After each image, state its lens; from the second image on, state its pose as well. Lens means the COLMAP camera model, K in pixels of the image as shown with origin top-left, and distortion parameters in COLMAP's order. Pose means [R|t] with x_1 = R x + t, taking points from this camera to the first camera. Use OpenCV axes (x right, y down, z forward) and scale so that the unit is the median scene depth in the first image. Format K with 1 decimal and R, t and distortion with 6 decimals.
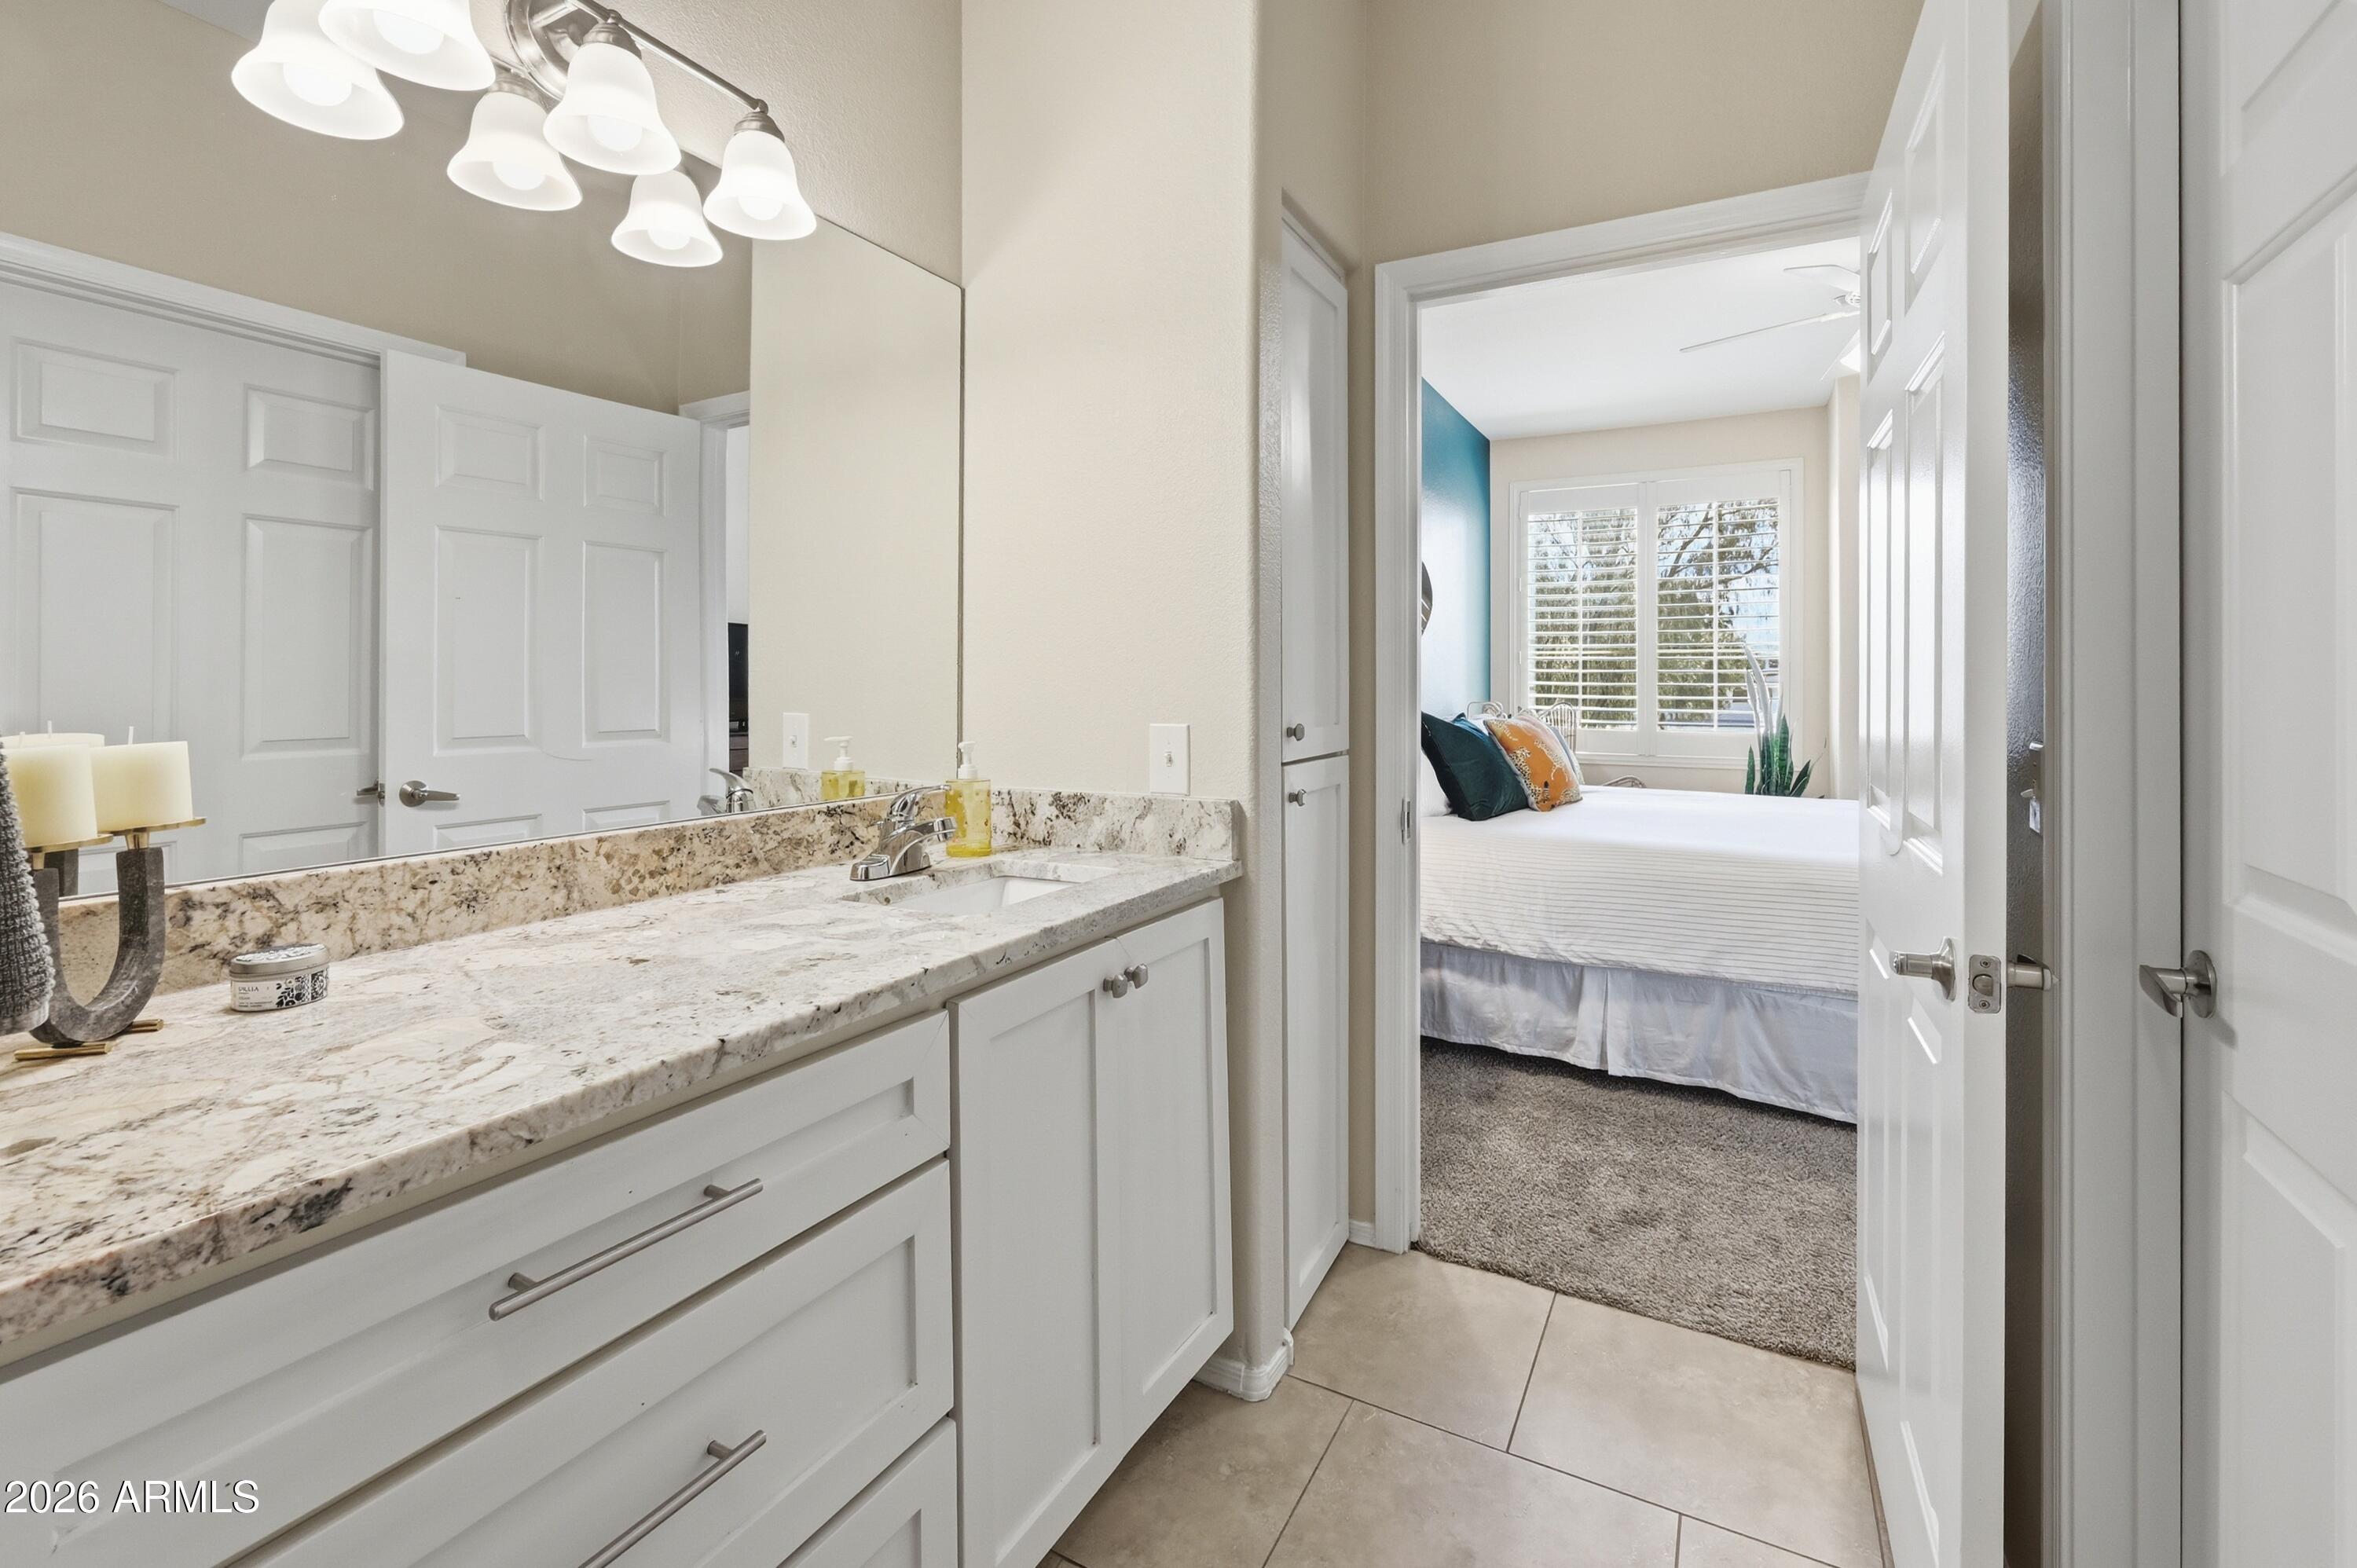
lens RADIAL K [[995.4, 0, 1184.4], [0, 995.4, 699.5], [0, 0, 1]] dist [0.001340, 0.000062]
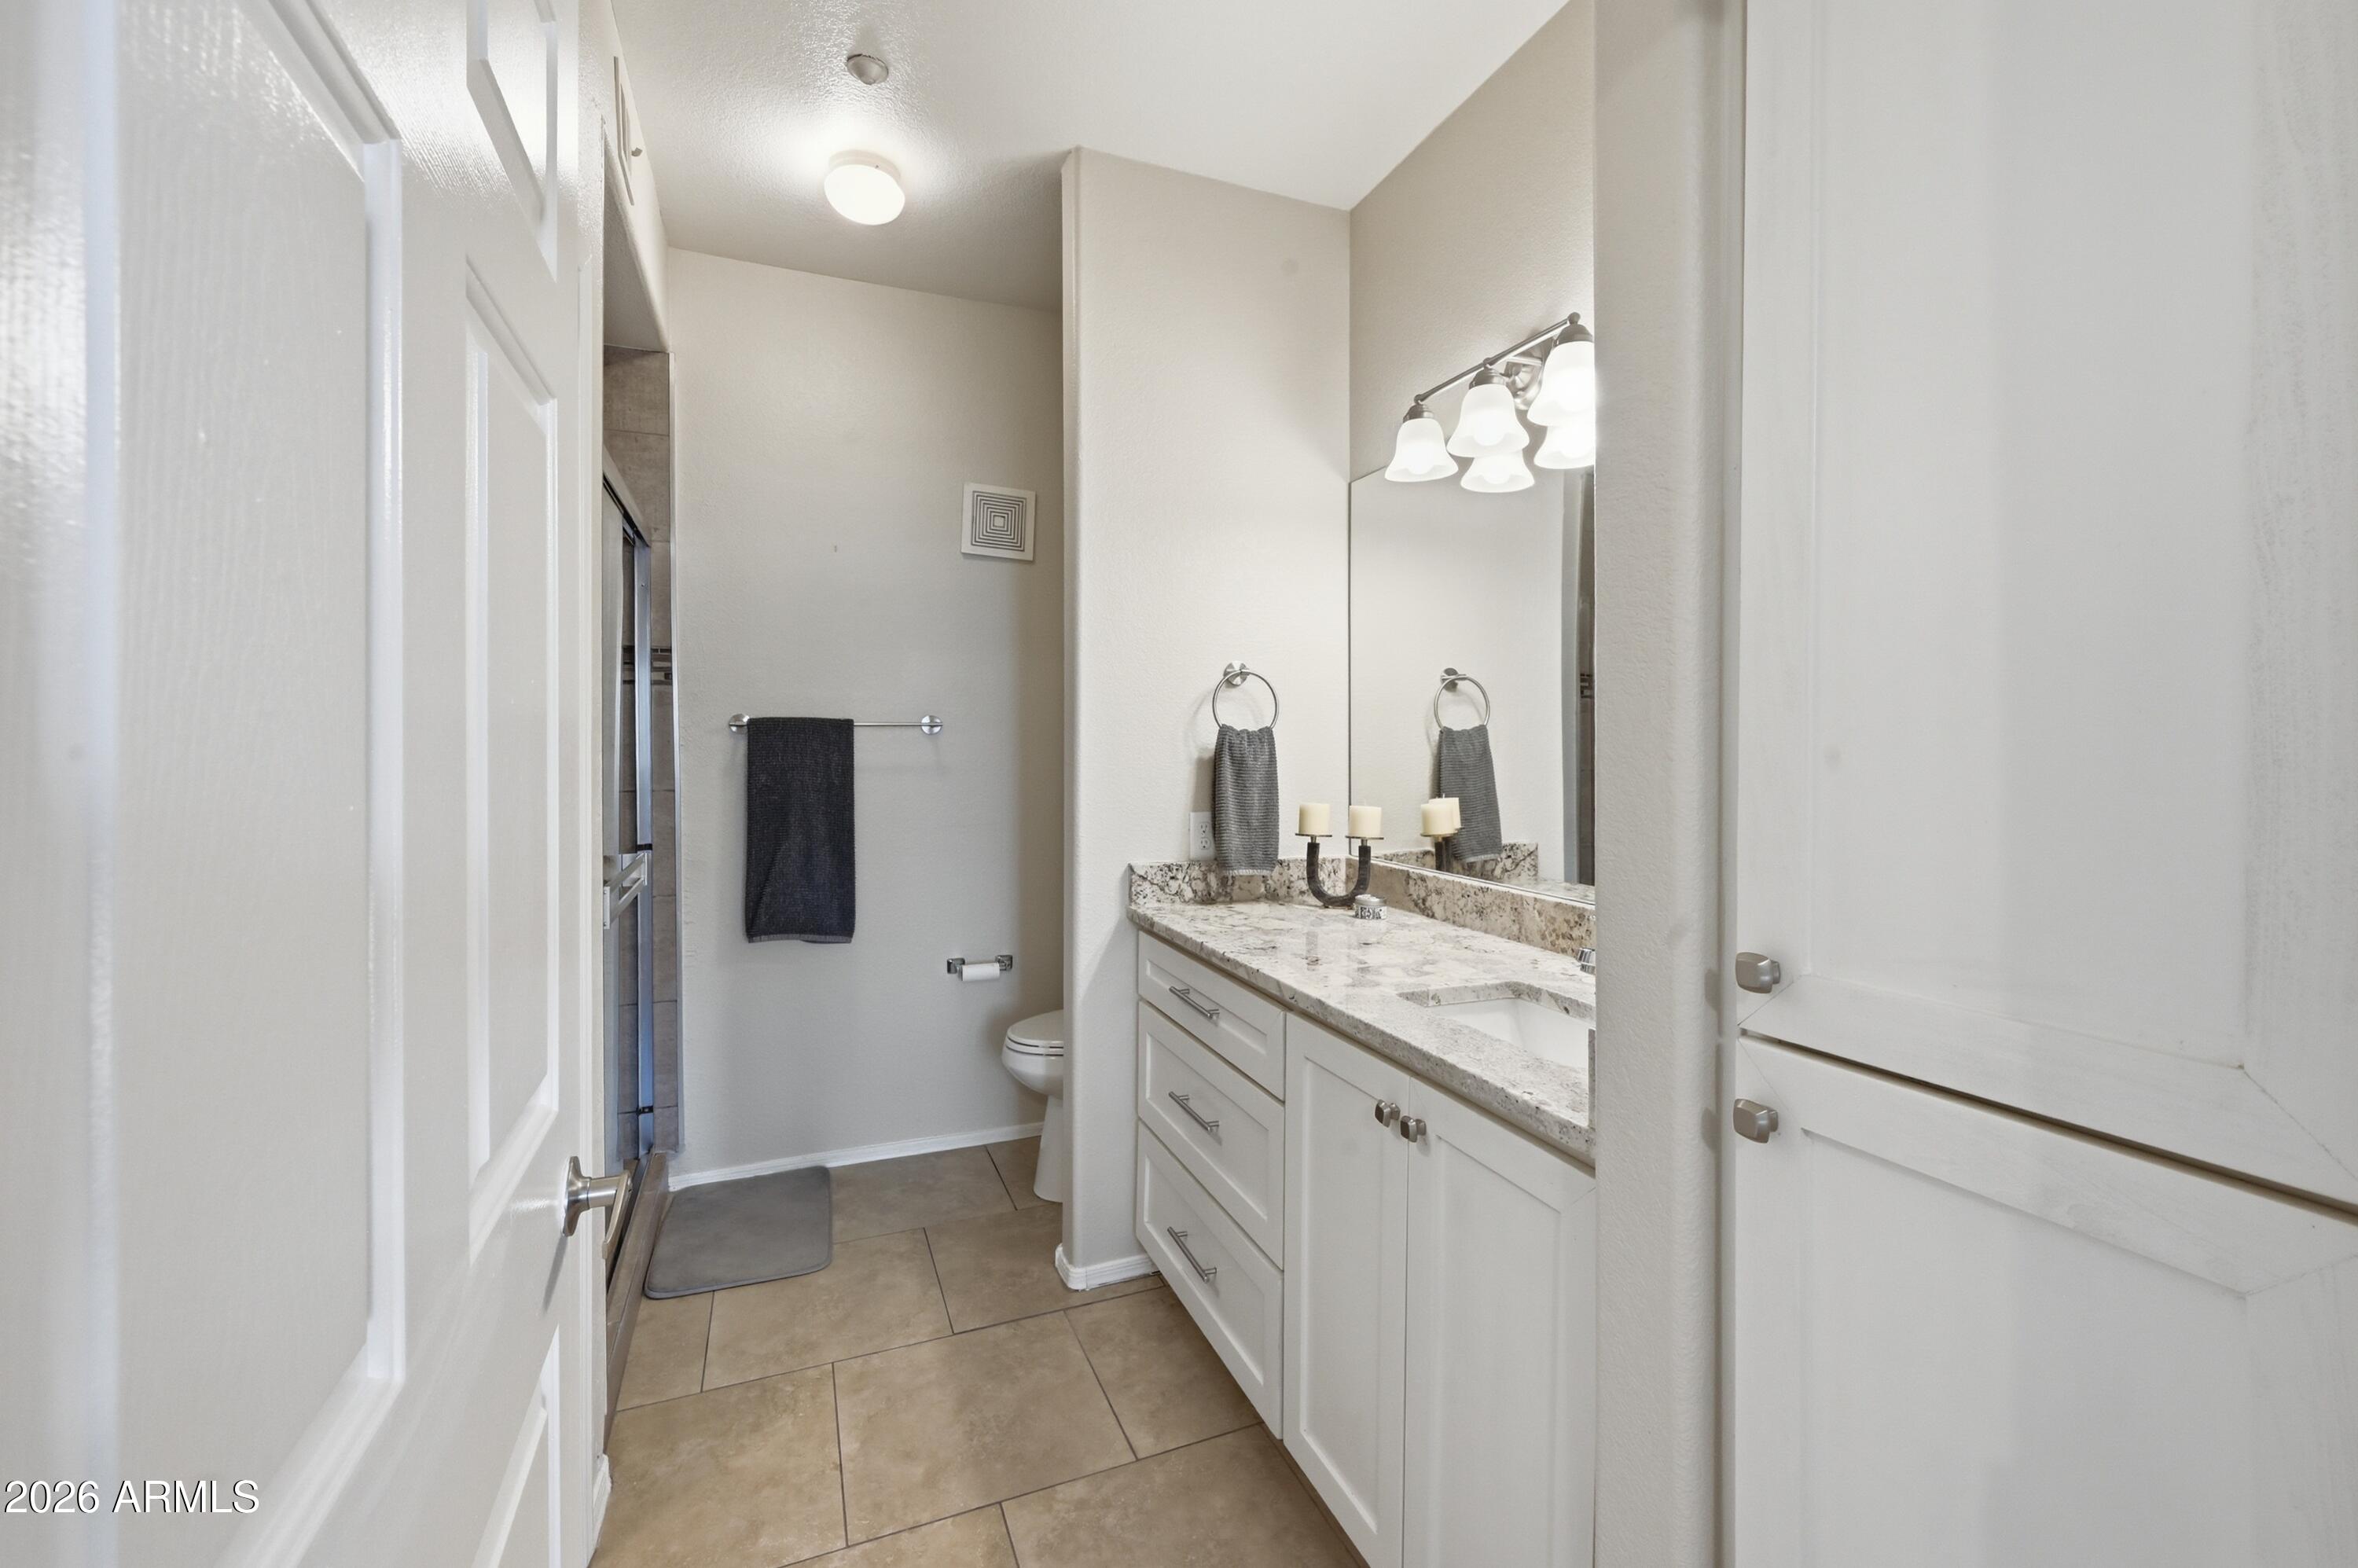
lens RADIAL K [[976.4, 0, 1184.0], [0, 976.4, 740.6], [0, 0, 1]] dist [0.001507, 0.000051]
pose [[-0.643470, 0.014250, -0.765338, 0.883945], [0.007303, 0.999895, 0.012477, -0.119643], [0.765436, 0.002439, -0.643507, 1.613465]]
